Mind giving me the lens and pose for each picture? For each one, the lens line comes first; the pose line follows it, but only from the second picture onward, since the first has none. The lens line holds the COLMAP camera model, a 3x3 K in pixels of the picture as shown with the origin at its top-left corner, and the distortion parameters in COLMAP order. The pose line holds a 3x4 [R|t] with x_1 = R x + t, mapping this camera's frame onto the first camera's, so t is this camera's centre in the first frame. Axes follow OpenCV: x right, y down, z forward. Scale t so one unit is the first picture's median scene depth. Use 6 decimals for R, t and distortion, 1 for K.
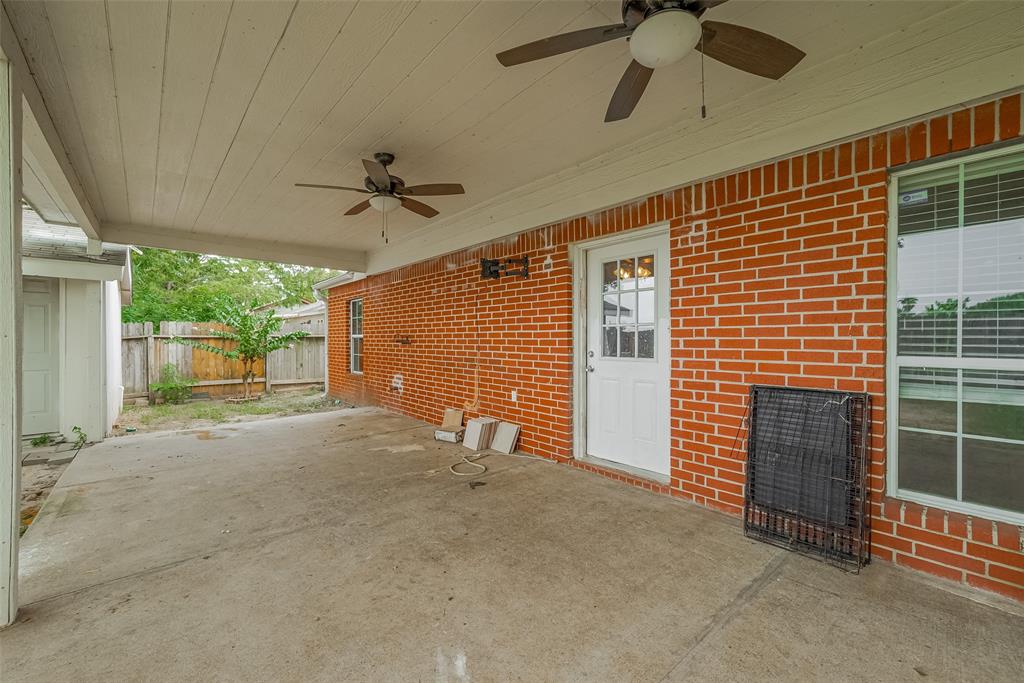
lens RADIAL K [[414.1, 0, 503.5], [0, 414.1, 341.6], [0, 0, 1]] dist [-0.002622, 0.000499]
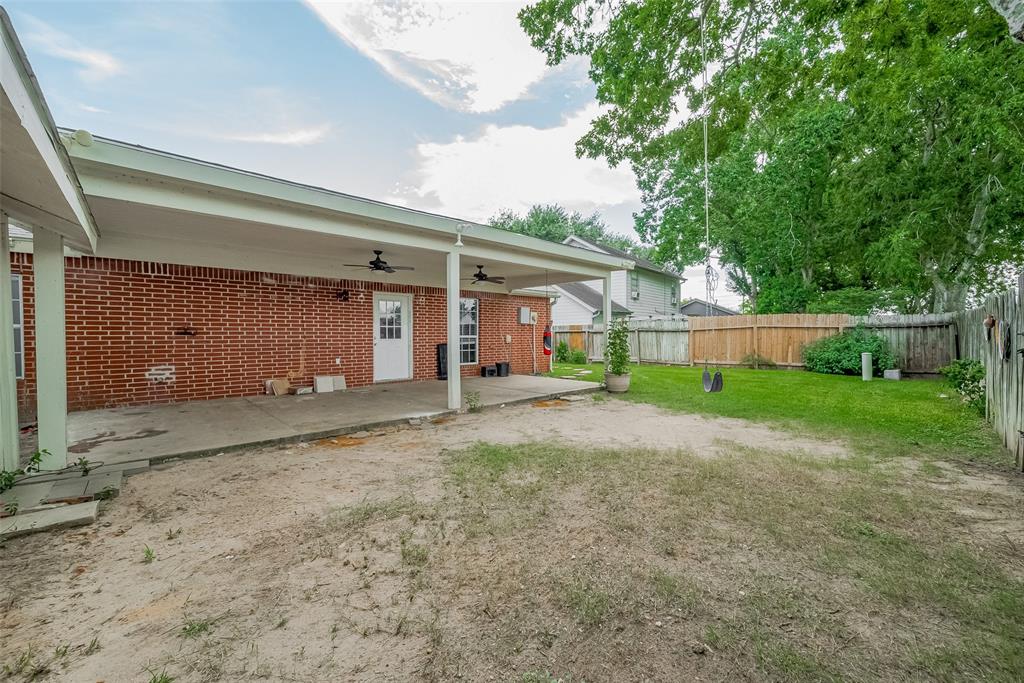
lens RADIAL K [[414.1, 0, 509.0], [0, 414.1, 339.8], [0, 0, 1]] dist [-0.002622, 0.000499]
pose [[-0.016148, -0.013440, 0.999779, -2.280919], [0.007206, 0.999882, 0.013558, 0.014138], [-0.999844, 0.007423, -0.016049, 0.273299]]
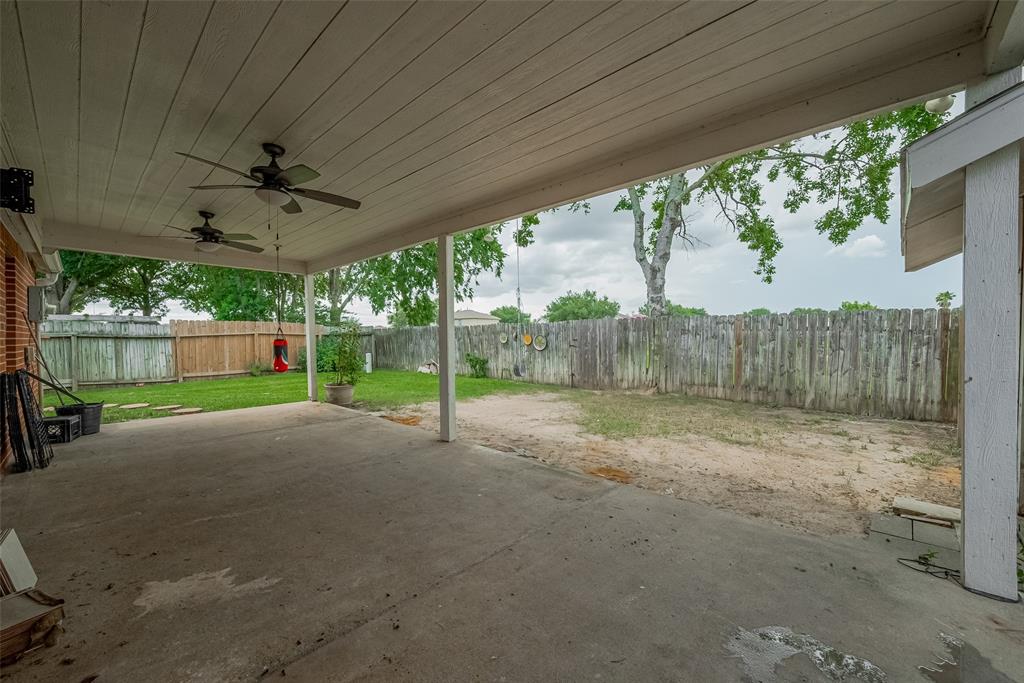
lens RADIAL K [[414.1, 0, 515.5], [0, 414.1, 344.7], [0, 0, 1]] dist [-0.002622, 0.000499]
pose [[-0.994098, 0.007755, -0.108209, -0.649003], [0.005263, 0.999715, 0.023299, -0.009293], [0.108359, 0.022592, -0.993855, 1.776071]]
